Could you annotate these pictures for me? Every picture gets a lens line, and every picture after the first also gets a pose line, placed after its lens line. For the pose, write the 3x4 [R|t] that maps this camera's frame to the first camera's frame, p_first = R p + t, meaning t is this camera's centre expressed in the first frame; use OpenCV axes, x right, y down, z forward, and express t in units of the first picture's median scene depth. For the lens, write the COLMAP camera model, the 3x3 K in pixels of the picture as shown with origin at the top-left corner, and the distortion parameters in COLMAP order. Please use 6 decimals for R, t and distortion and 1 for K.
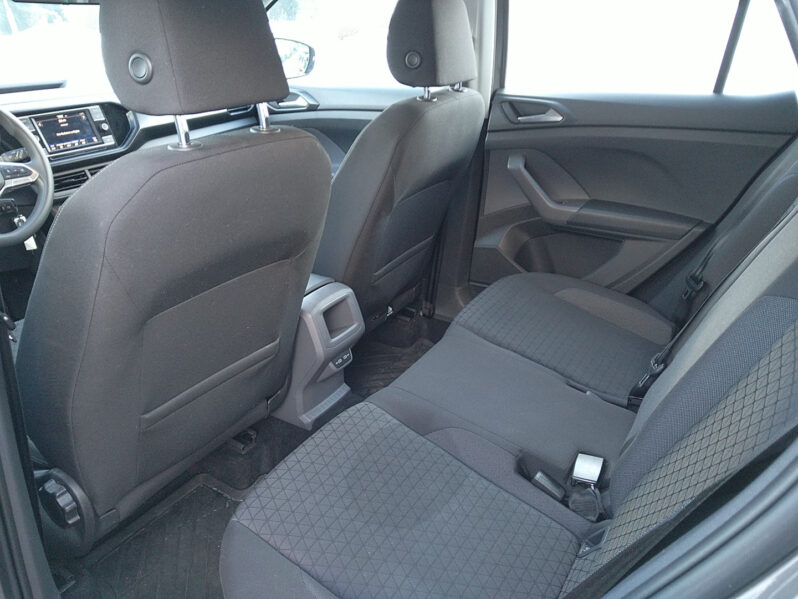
lens RADIAL K [[637.2, 0, 399.3], [0, 637.2, 300.5], [0, 0, 1]] dist [0.046488, -0.034120]
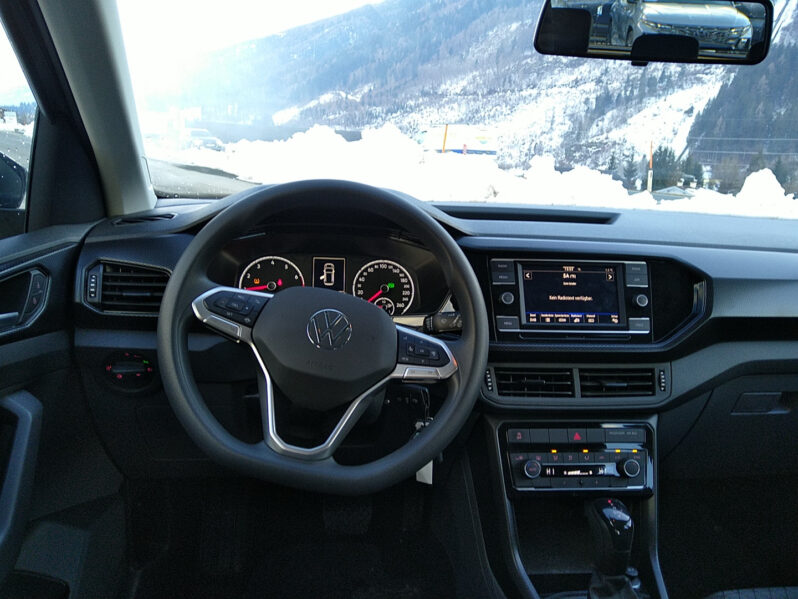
lens RADIAL K [[637.2, 0, 372.5], [0, 637.2, 300.6], [0, 0, 1]] dist [0.046488, -0.034120]
pose [[0.606196, 0.202443, -0.769118, -0.192427], [-0.383884, 0.921428, -0.060032, -0.156583], [0.696534, 0.331644, 0.636281, 0.523434]]
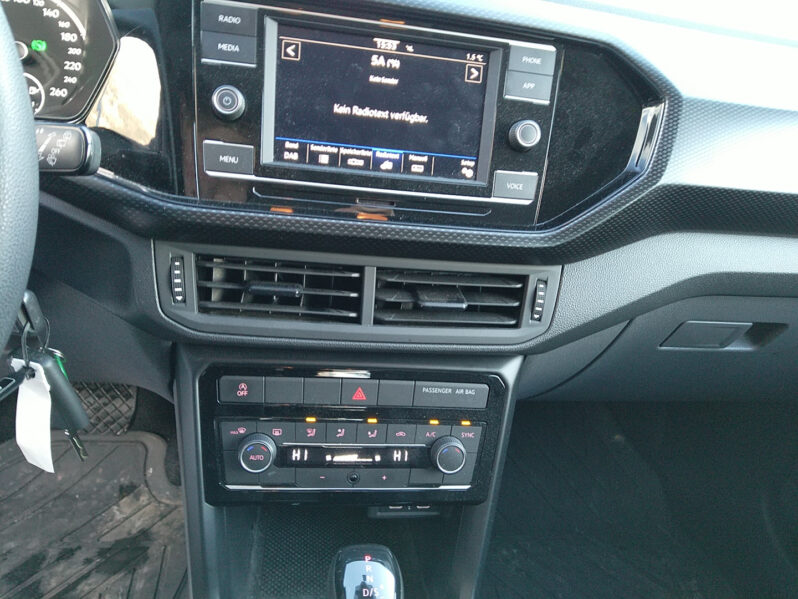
lens RADIAL K [[637.2, 0, 395.2], [0, 637.2, 311.5], [0, 0, 1]] dist [0.046488, -0.034120]
pose [[0.630915, 0.486414, -0.604440, -0.312736], [-0.464010, 0.860944, 0.208496, -0.241109], [0.621805, 0.148923, 0.768883, 0.799192]]
